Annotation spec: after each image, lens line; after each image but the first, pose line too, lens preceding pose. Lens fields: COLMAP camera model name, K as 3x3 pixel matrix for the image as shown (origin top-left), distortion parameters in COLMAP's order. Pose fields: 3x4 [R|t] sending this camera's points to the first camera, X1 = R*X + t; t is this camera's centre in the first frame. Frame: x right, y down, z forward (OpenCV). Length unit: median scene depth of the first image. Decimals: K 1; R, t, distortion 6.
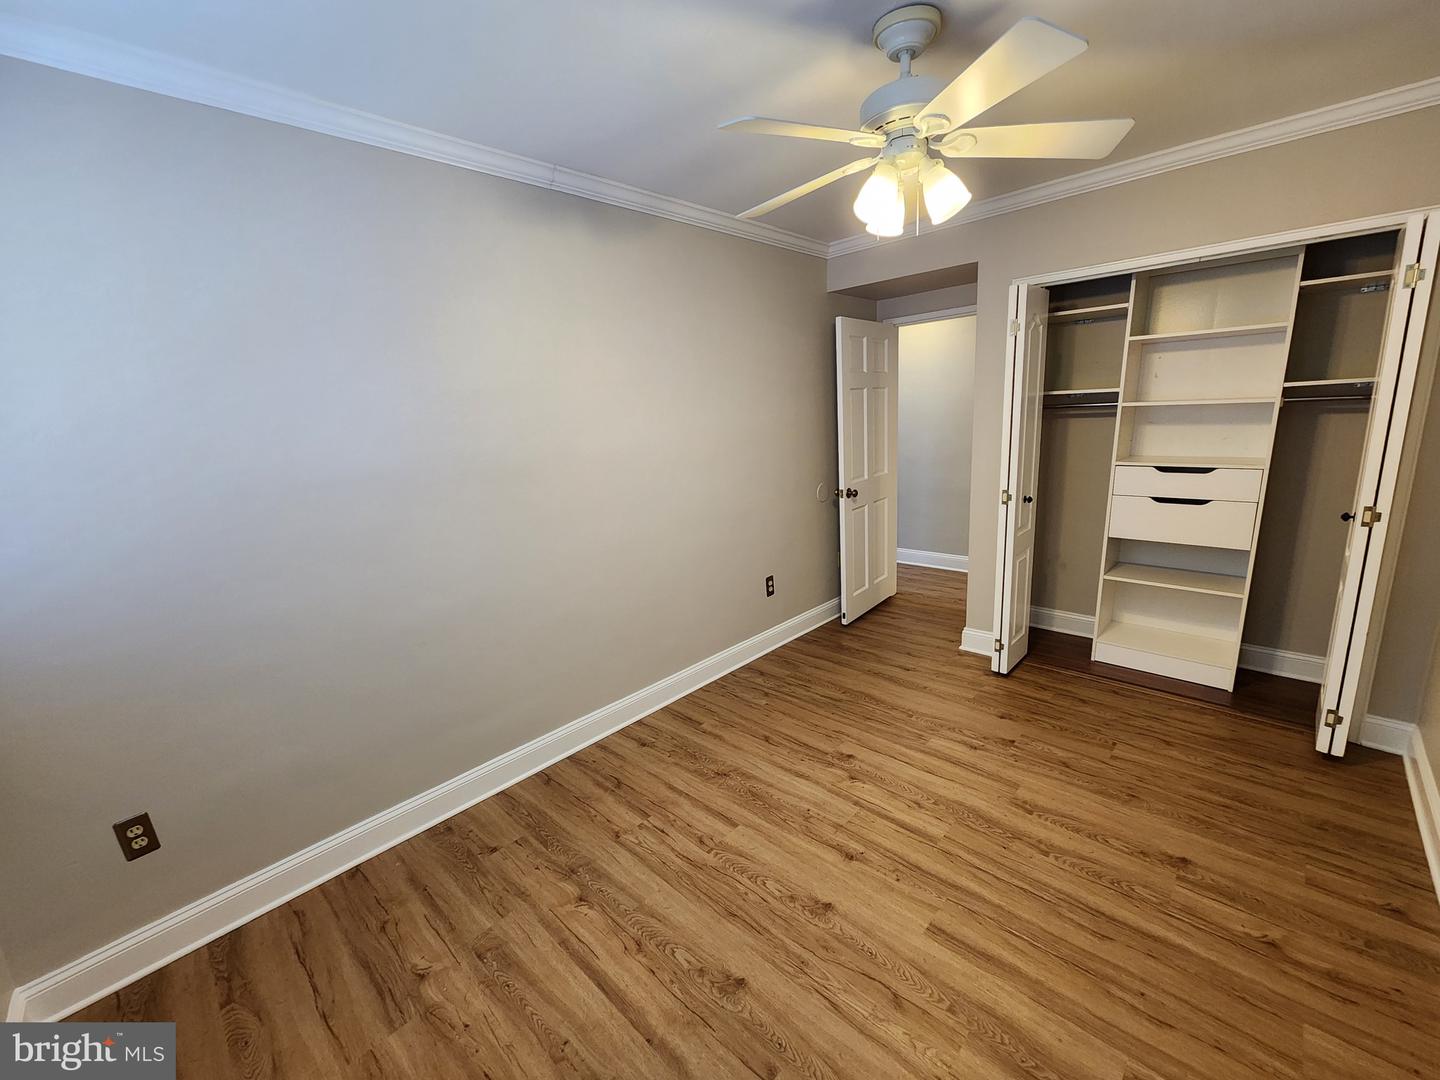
lens RADIAL K [[587.3, 0, 723.2], [0, 587.3, 542.7], [0, 0, 1]] dist [0.000775, -0.000946]
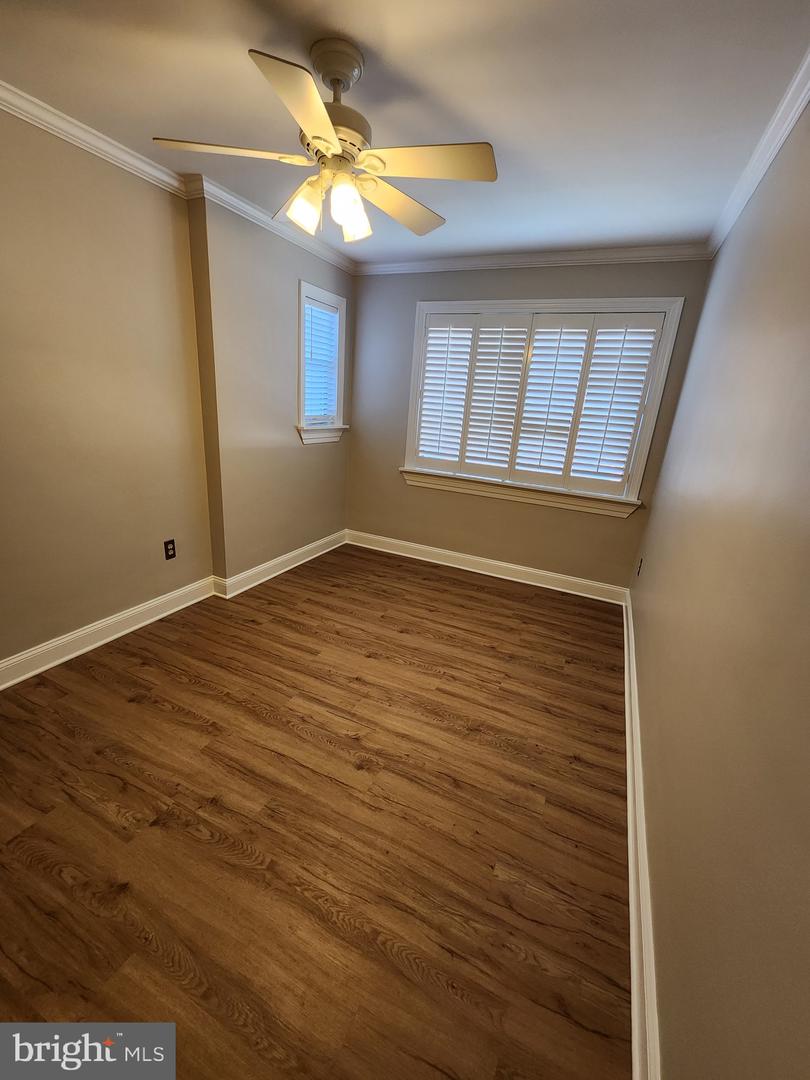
lens RADIAL K [[440.5, 0, 401.4], [0, 440.5, 544.4], [0, 0, 1]] dist [0.000775, -0.000946]
pose [[-0.950581, 0.087790, -0.297807, 0.388262], [-0.086146, 0.846952, 0.524644, -0.362228], [0.298286, 0.524371, -0.797534, 1.634105]]
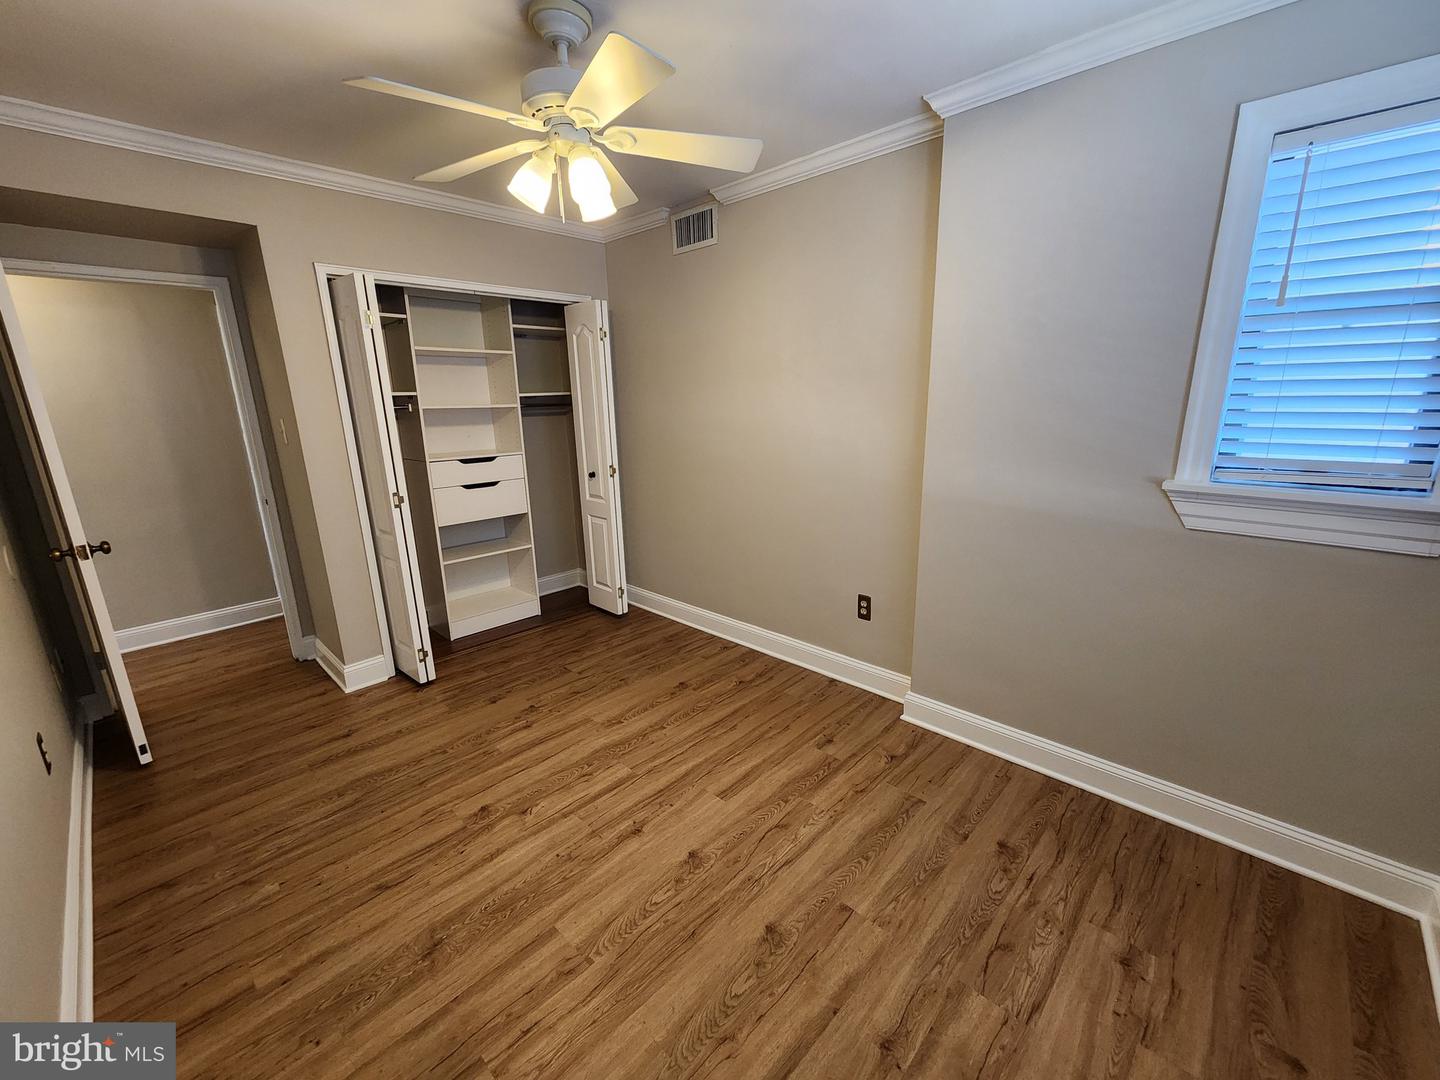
lens RADIAL K [[587.3, 0, 723.2], [0, 587.3, 542.7], [0, 0, 1]] dist [0.000775, -0.000946]
pose [[0.005347, -0.192544, 0.981274, -0.623806], [0.242215, 0.952316, 0.185542, -0.082830], [-0.970208, 0.236687, 0.051729, 0.628632]]
